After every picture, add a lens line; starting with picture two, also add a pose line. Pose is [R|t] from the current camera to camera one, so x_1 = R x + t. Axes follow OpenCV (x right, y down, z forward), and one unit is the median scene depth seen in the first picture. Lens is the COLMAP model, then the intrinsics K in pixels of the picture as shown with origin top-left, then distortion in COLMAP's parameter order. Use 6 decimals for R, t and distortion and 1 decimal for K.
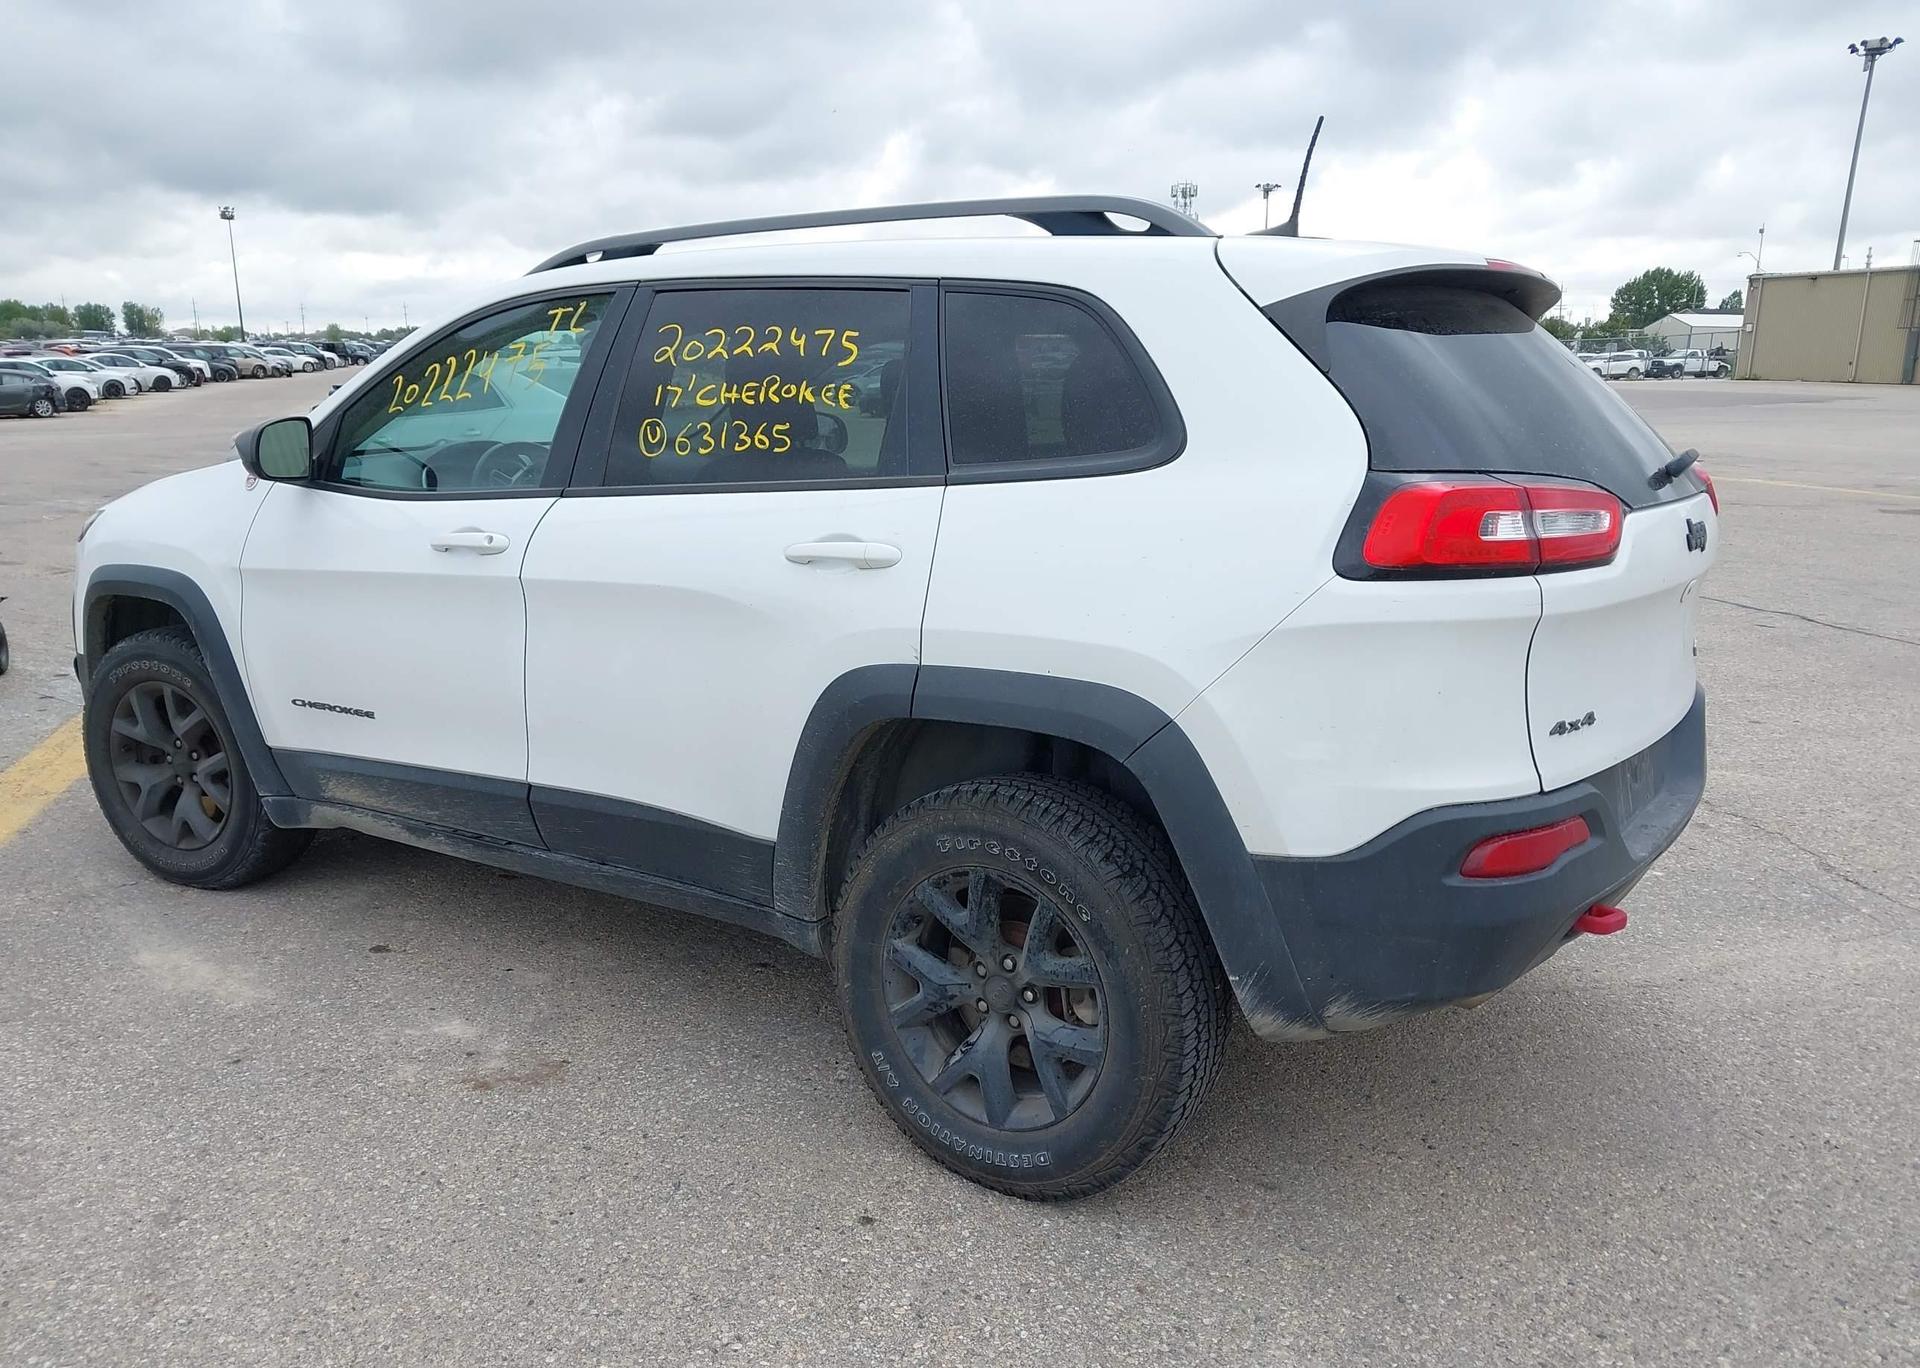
lens RADIAL K [[1518.5, 0, 960.0], [0, 1518.5, 684.0], [0, 0, 1]] dist [0.057887, -0.085100]
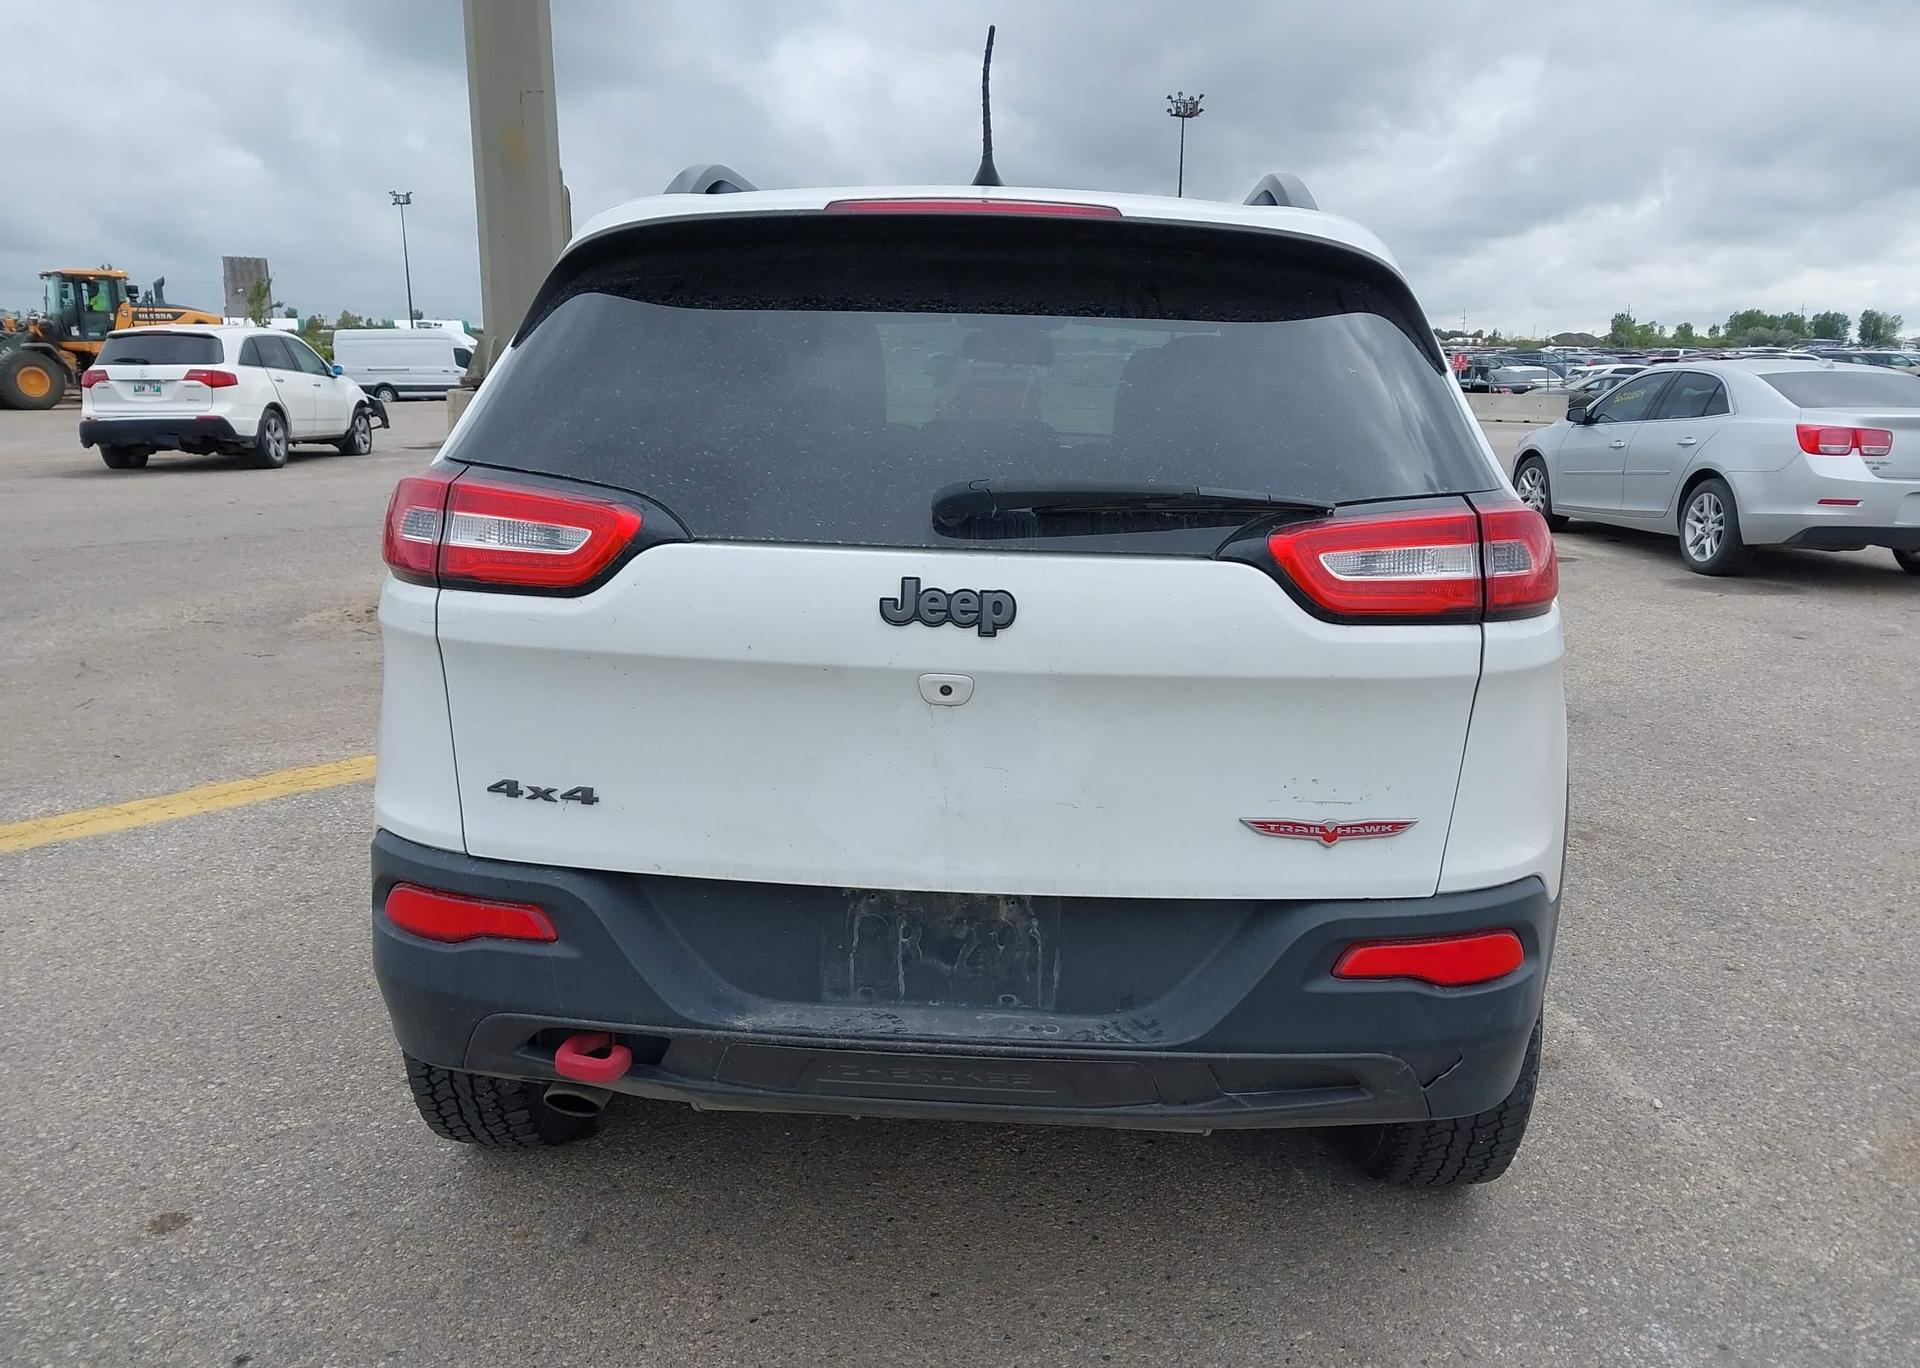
lens RADIAL K [[1499.7, 0, 957.8], [0, 1499.7, 682.6], [0, 0, 1]] dist [0.056047, -0.074527]
pose [[0.535602, 0.180224, -0.825015, 1.004446], [-0.183134, 0.978500, 0.094862, -0.124609], [0.824374, 0.100280, 0.557092, 0.641345]]
